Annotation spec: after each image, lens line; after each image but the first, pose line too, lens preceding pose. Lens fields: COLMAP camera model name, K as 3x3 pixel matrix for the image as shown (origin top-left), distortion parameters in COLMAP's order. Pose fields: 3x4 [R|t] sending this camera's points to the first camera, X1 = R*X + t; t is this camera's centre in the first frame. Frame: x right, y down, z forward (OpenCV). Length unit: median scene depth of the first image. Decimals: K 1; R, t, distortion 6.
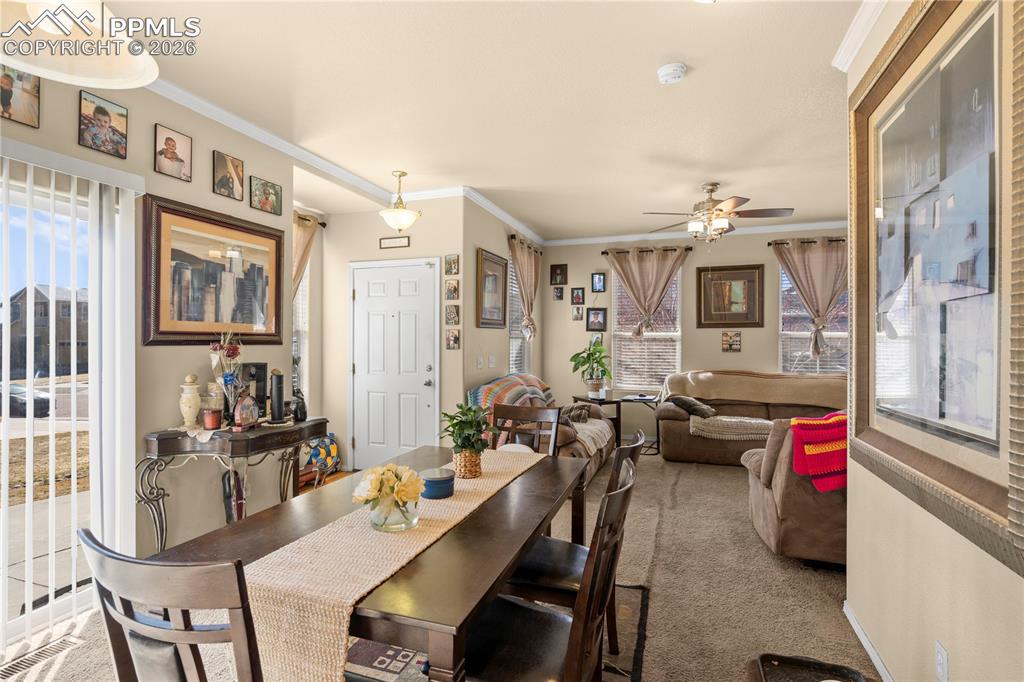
lens RADIAL K [[495.9, 0, 512.6], [0, 495.9, 338.8], [0, 0, 1]] dist [0.006471, -0.000061]
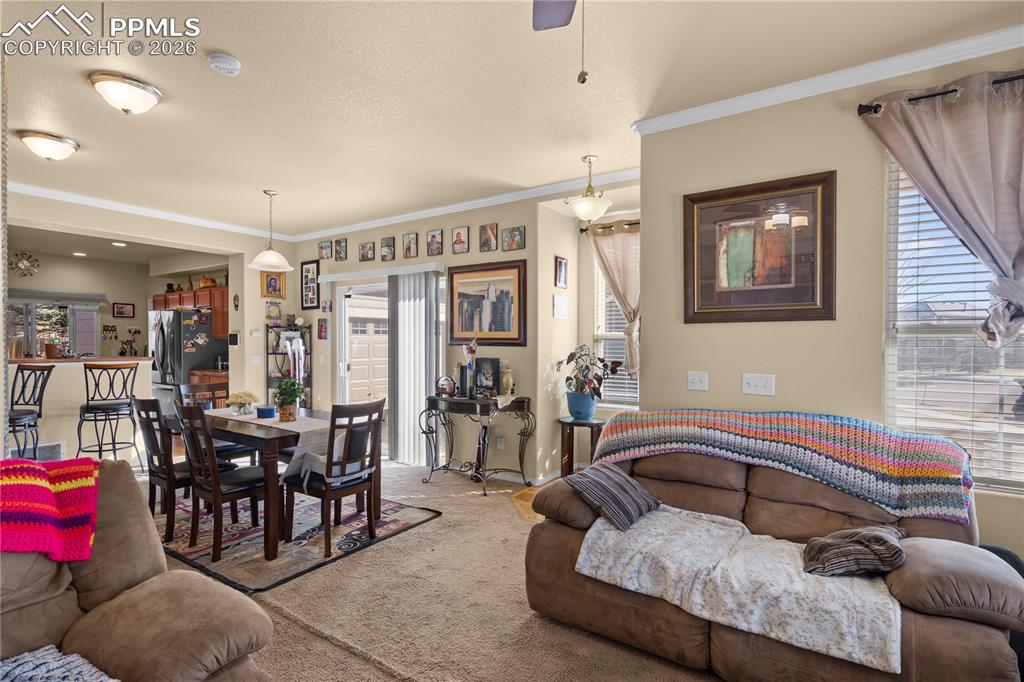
lens RADIAL K [[495.9, 0, 511.2], [0, 495.9, 346.4], [0, 0, 1]] dist [0.006471, -0.000061]
pose [[-0.255505, 0.007182, -0.966781, 0.491902], [-0.001251, 0.999969, 0.007760, 0.001175], [0.966807, 0.003192, -0.255488, 0.785711]]
